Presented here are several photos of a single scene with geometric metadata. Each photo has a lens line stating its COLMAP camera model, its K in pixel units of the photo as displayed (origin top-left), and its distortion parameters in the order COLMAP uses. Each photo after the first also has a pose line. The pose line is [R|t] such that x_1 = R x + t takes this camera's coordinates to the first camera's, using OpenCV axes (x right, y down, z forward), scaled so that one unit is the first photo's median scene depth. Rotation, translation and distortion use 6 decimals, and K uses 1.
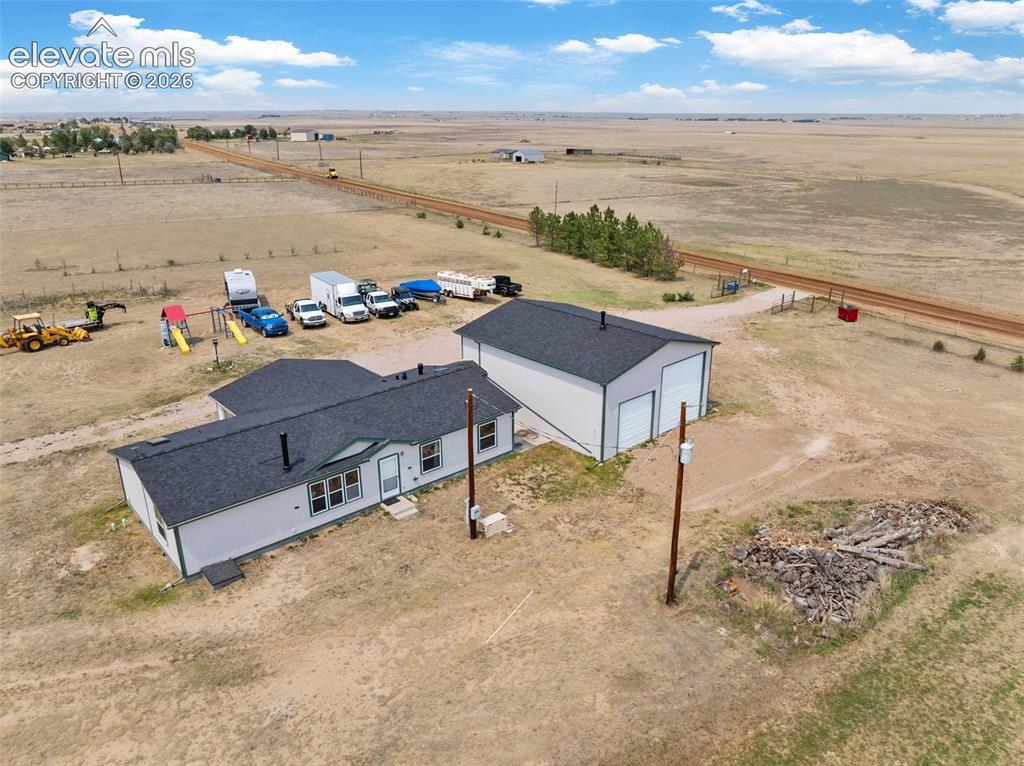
lens RADIAL K [[727.3, 0, 514.9], [0, 727.3, 362.3], [0, 0, 1]] dist [-0.036291, -0.007700]
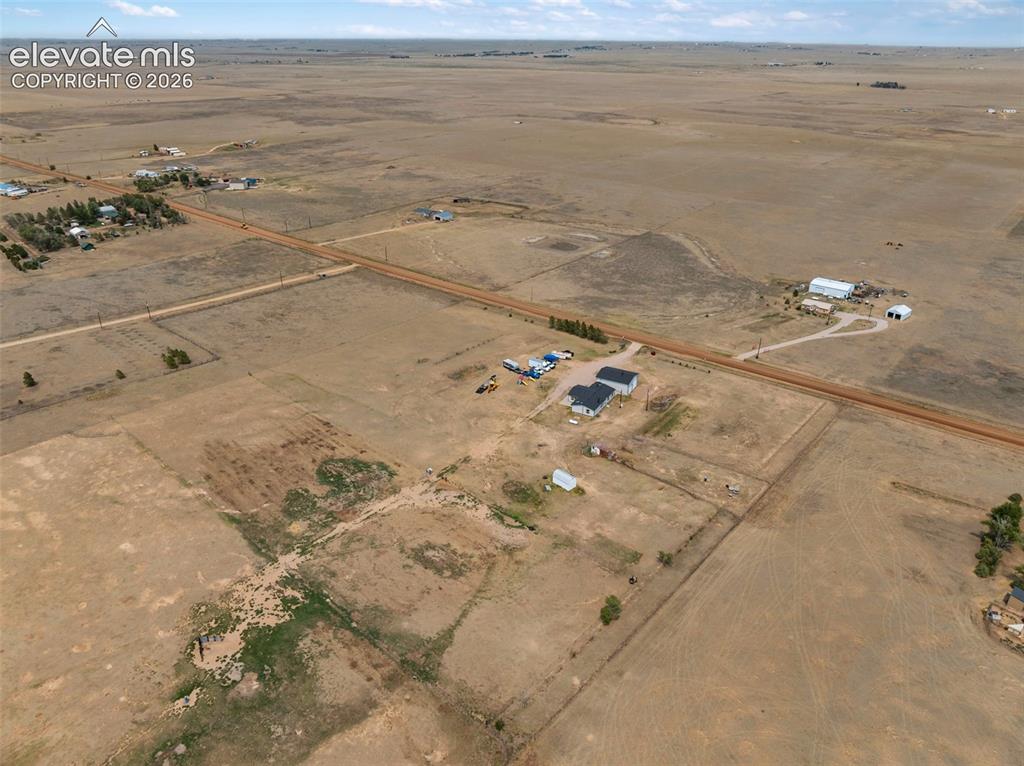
lens RADIAL K [[727.3, 0, 514.9], [0, 727.3, 362.3], [0, 0, 1]] dist [-0.036291, -0.007700]
pose [[0.948317, -0.131080, 0.288986, -2.538593], [0.102455, 0.988399, 0.112116, -0.942395], [-0.300330, -0.076713, 0.950745, -4.618826]]
